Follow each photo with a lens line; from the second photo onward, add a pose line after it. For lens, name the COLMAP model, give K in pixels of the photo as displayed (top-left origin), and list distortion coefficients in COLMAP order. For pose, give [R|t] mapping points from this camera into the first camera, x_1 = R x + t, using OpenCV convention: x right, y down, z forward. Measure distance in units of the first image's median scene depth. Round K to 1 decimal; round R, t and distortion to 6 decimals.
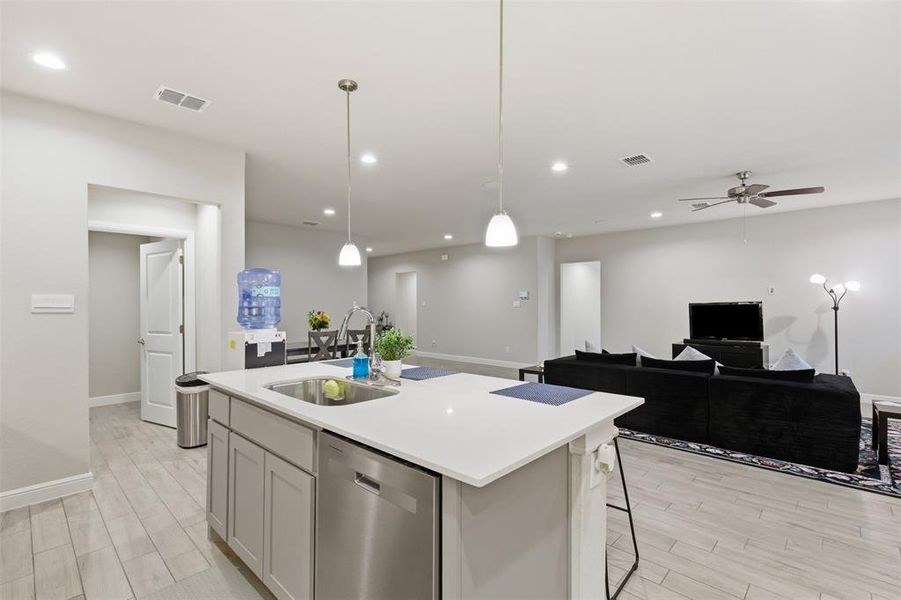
lens RADIAL K [[414.0, 0, 451.9], [0, 414.0, 301.6], [0, 0, 1]] dist [0.012359, -0.000113]
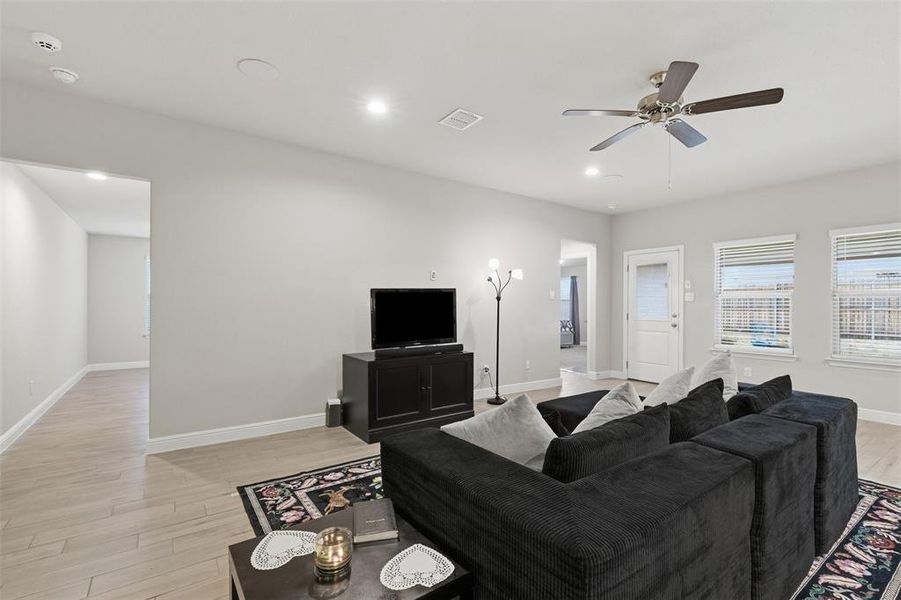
lens RADIAL K [[414.0, 0, 450.8], [0, 414.0, 301.5], [0, 0, 1]] dist [0.012359, -0.000113]
pose [[0.202475, 0.007828, 0.979256, 0.022898], [-0.007014, 0.999954, -0.006543, 0.029833], [-0.979262, -0.005544, 0.202520, 0.919958]]
